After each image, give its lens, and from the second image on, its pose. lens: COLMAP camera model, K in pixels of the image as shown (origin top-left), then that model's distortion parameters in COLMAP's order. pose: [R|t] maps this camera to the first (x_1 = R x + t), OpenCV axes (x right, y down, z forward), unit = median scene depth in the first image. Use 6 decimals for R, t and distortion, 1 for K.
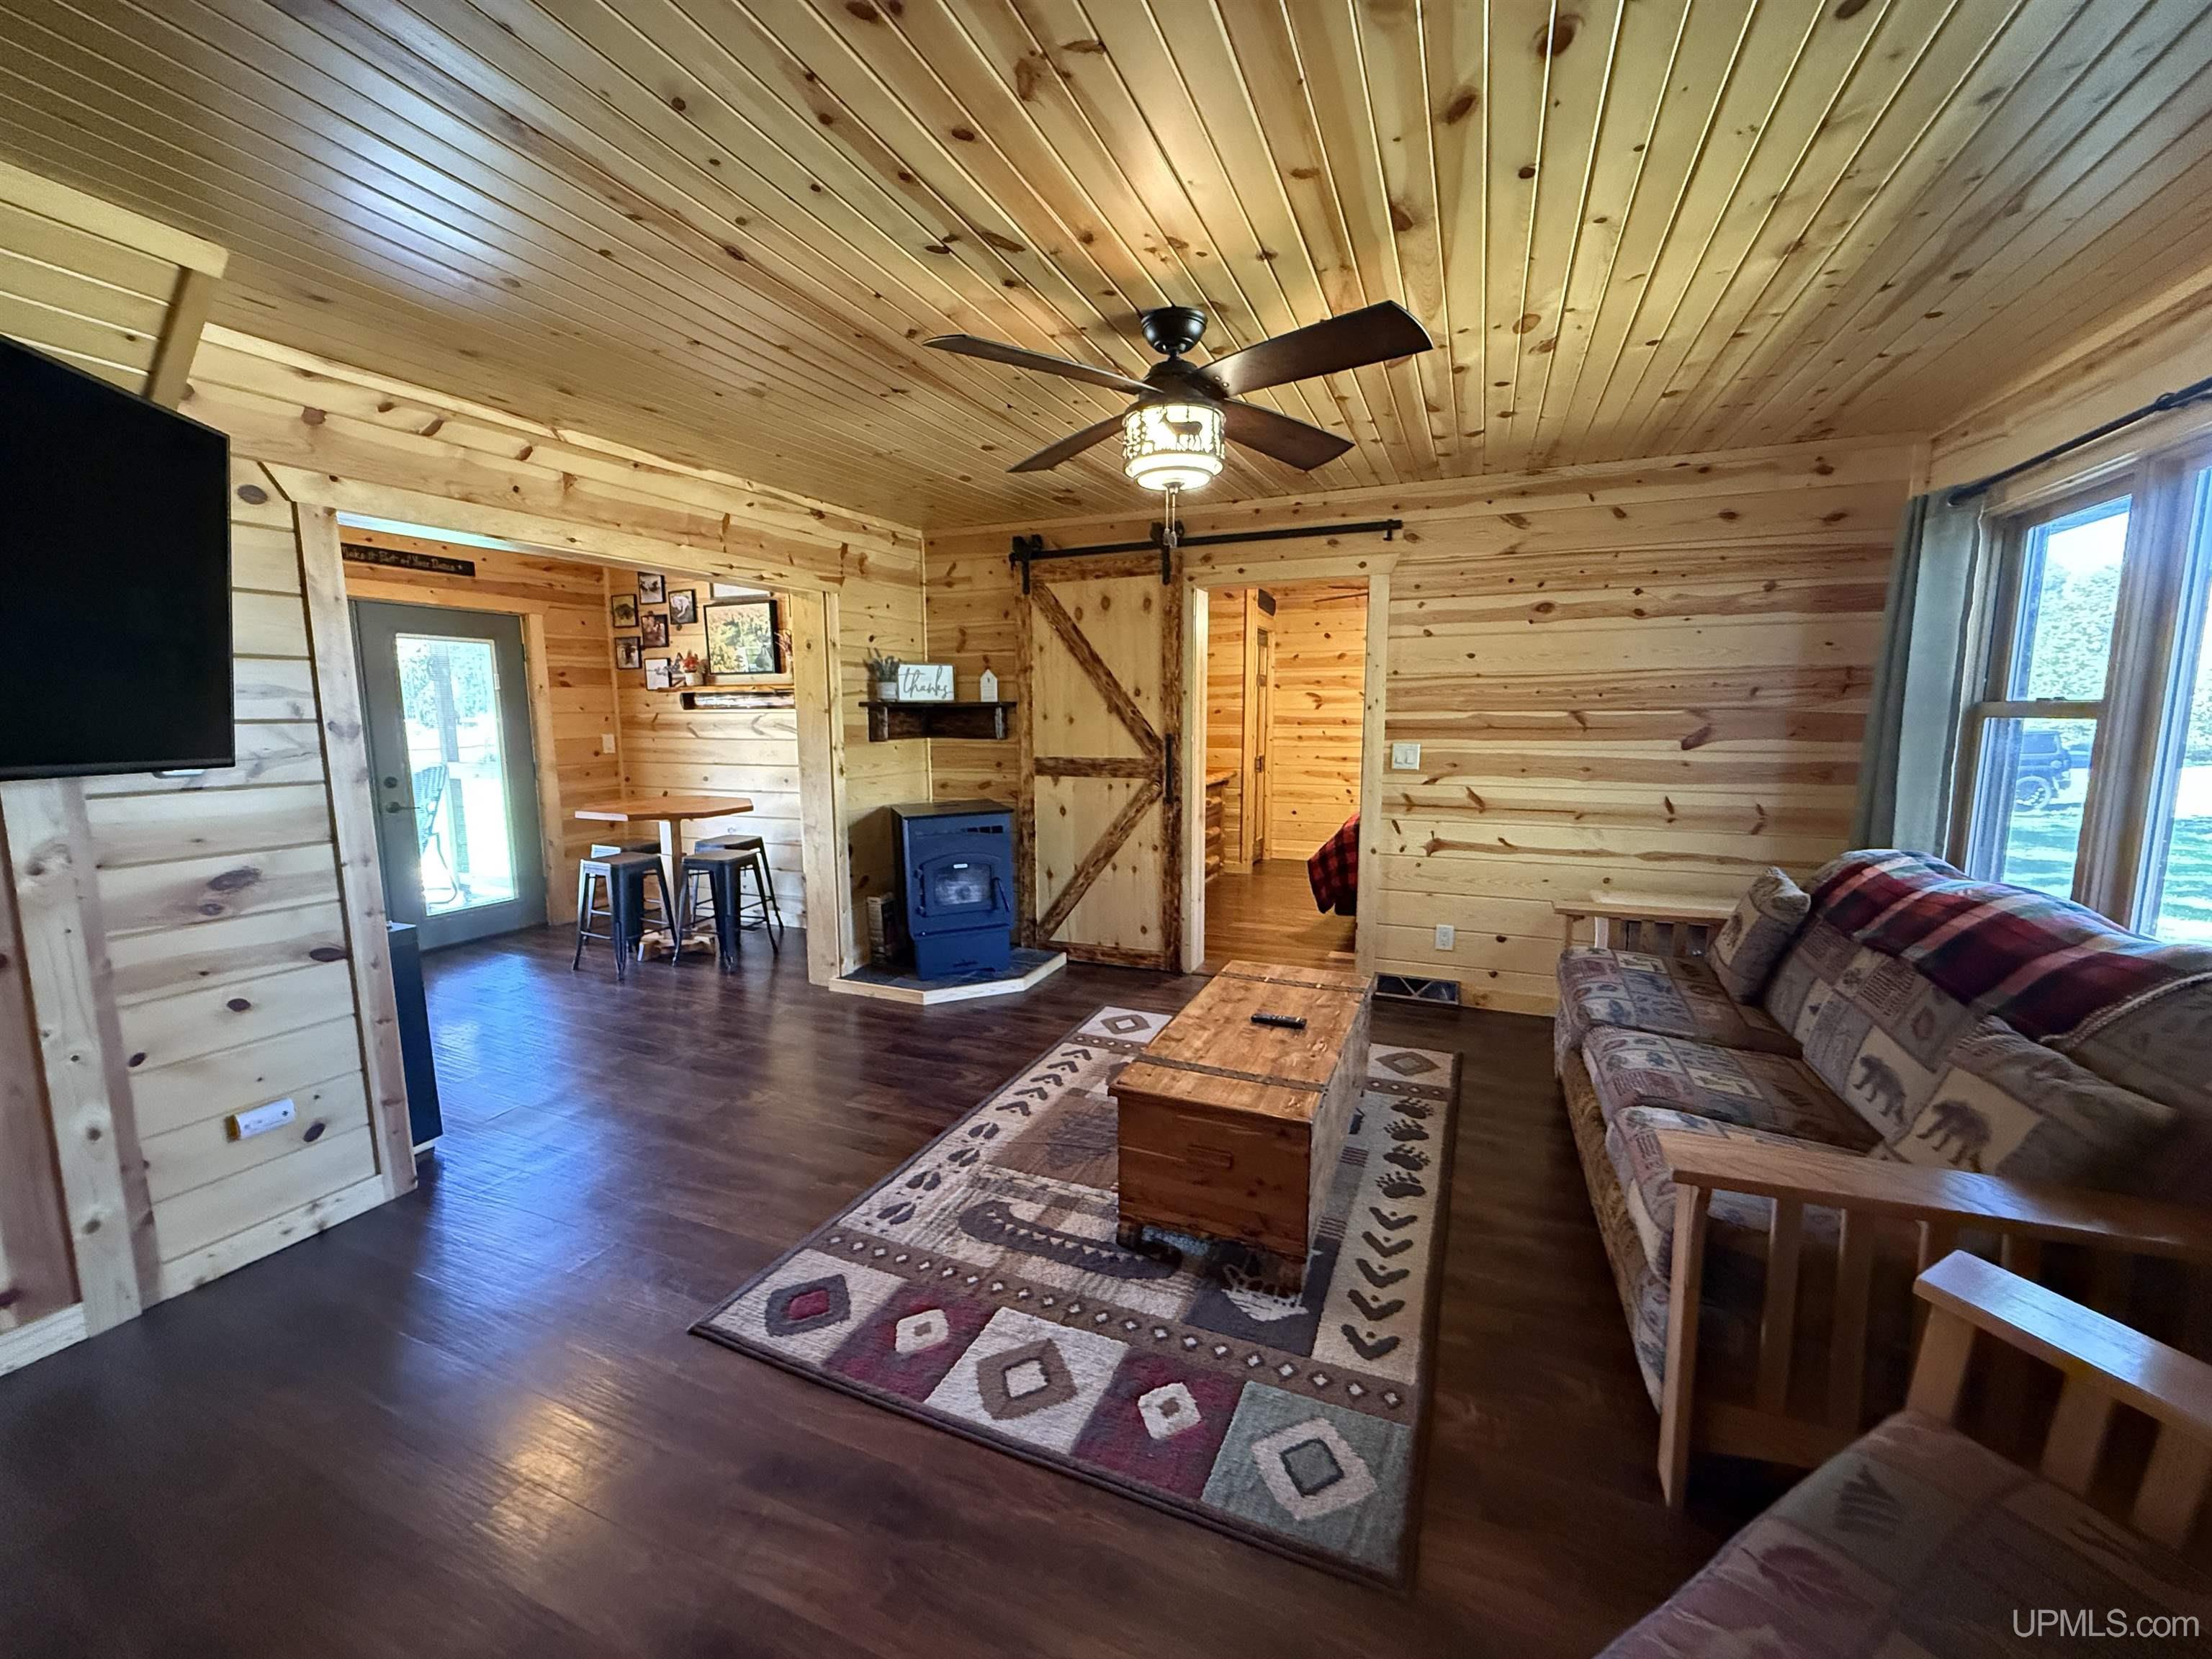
lens RADIAL K [[884.0, 0, 1099.1], [0, 884.0, 829.1], [0, 0, 1]] dist [0.002628, -0.000918]
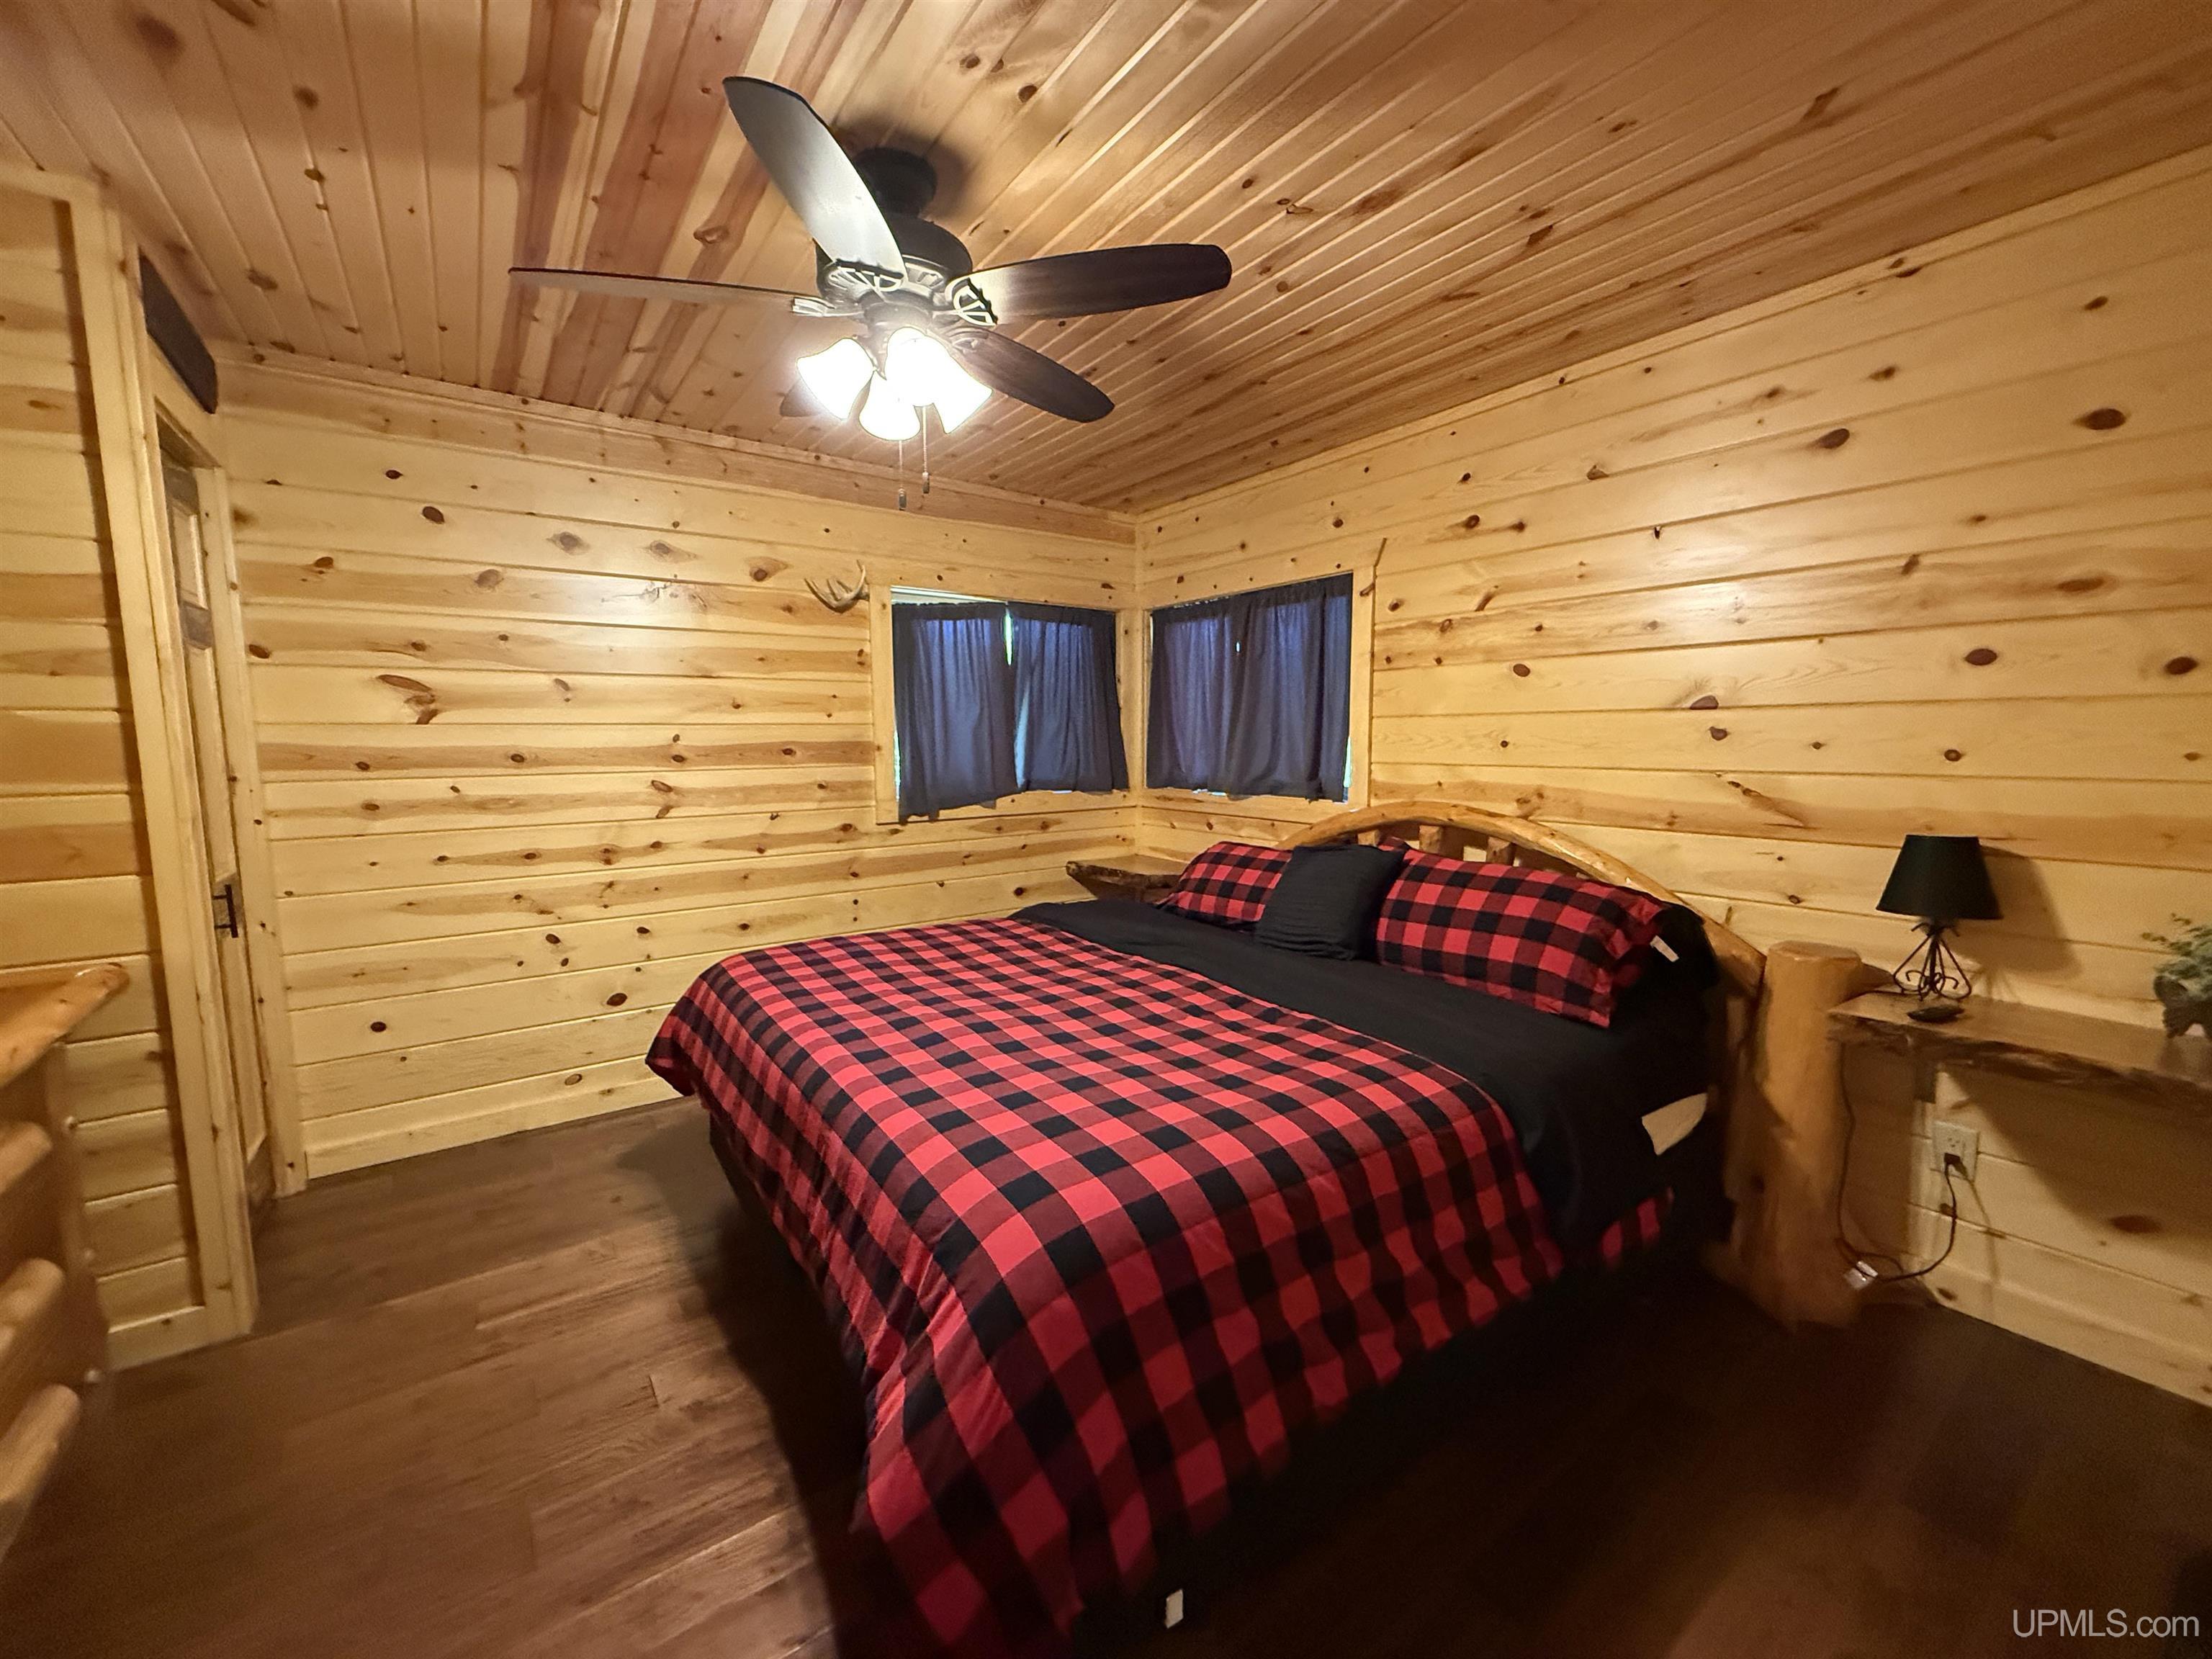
lens RADIAL K [[884.0, 0, 1098.1], [0, 884.0, 830.7], [0, 0, 1]] dist [0.002628, -0.000918]
pose [[0.515466, -0.095731, 0.851546, 0.081572], [0.116596, 0.992334, 0.040979, -0.076343], [-0.848941, 0.078163, 0.522676, 0.587837]]
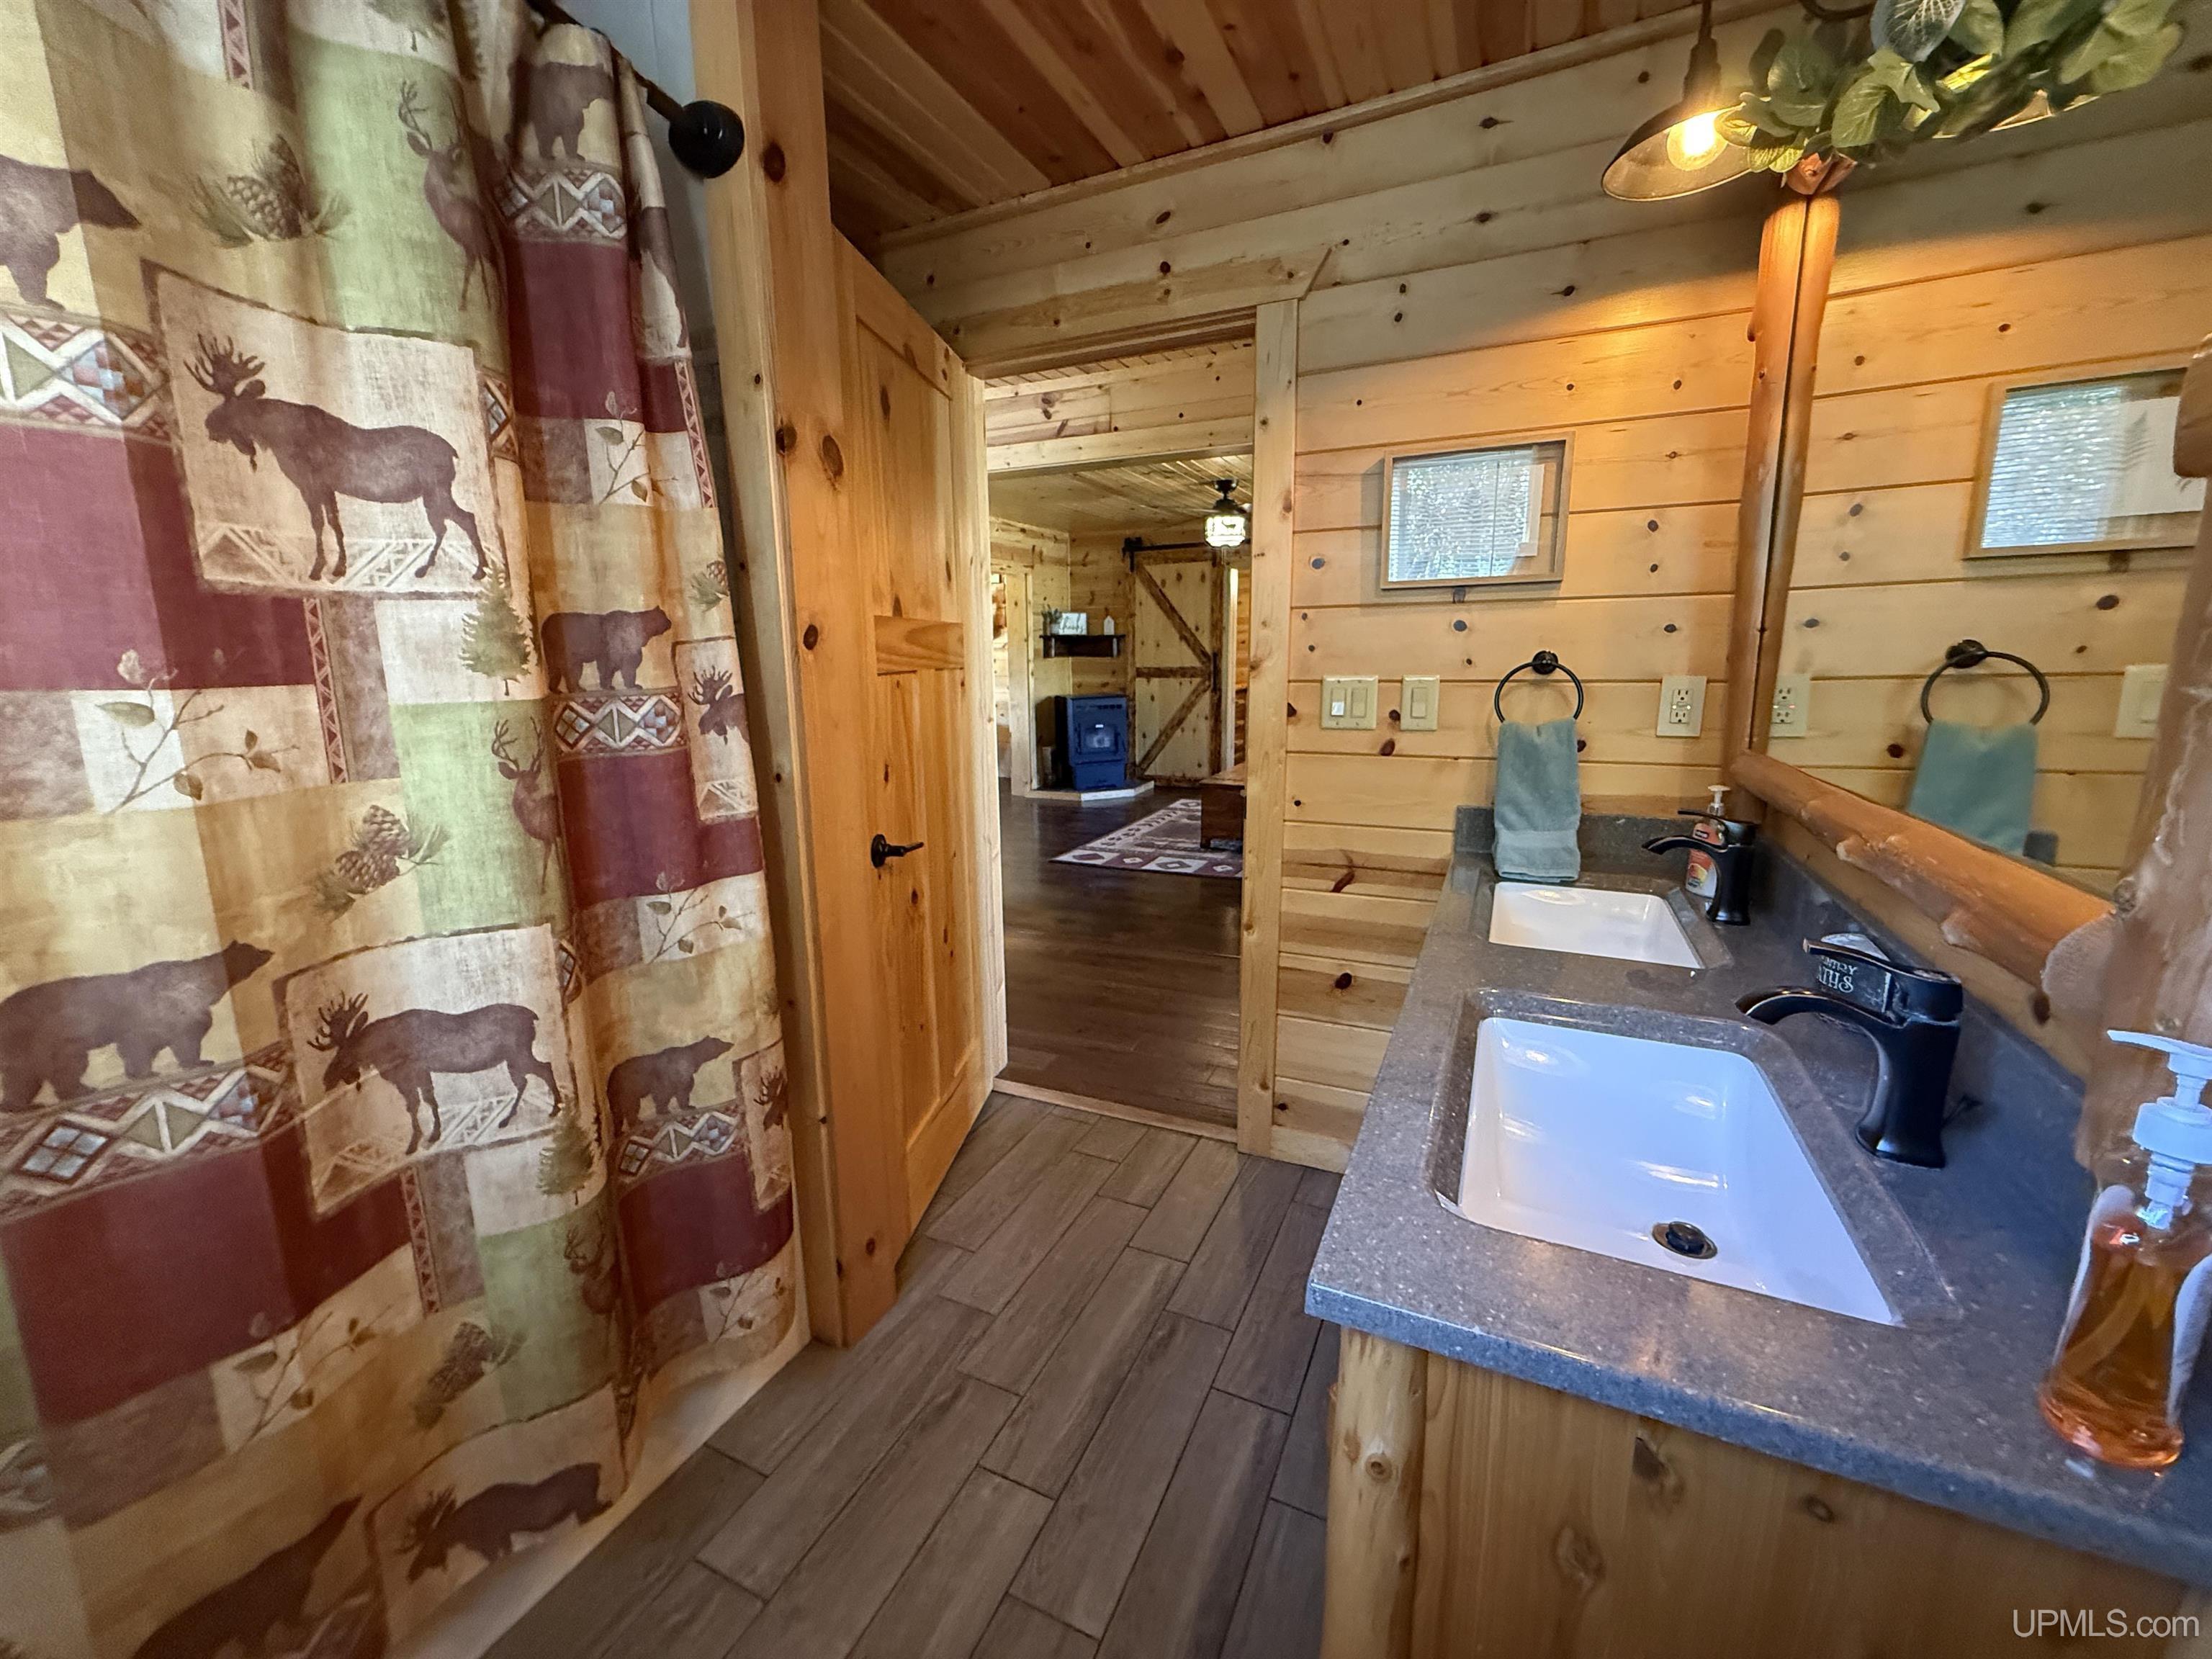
lens RADIAL K [[884.0, 0, 1098.1], [0, 884.0, 824.8], [0, 0, 1]] dist [0.002628, -0.000918]
pose [[0.999542, -0.000940, -0.030260, -0.103739], [0.002816, 0.998073, 0.061992, 0.129488], [0.030144, -0.062048, 0.997618, -0.809457]]
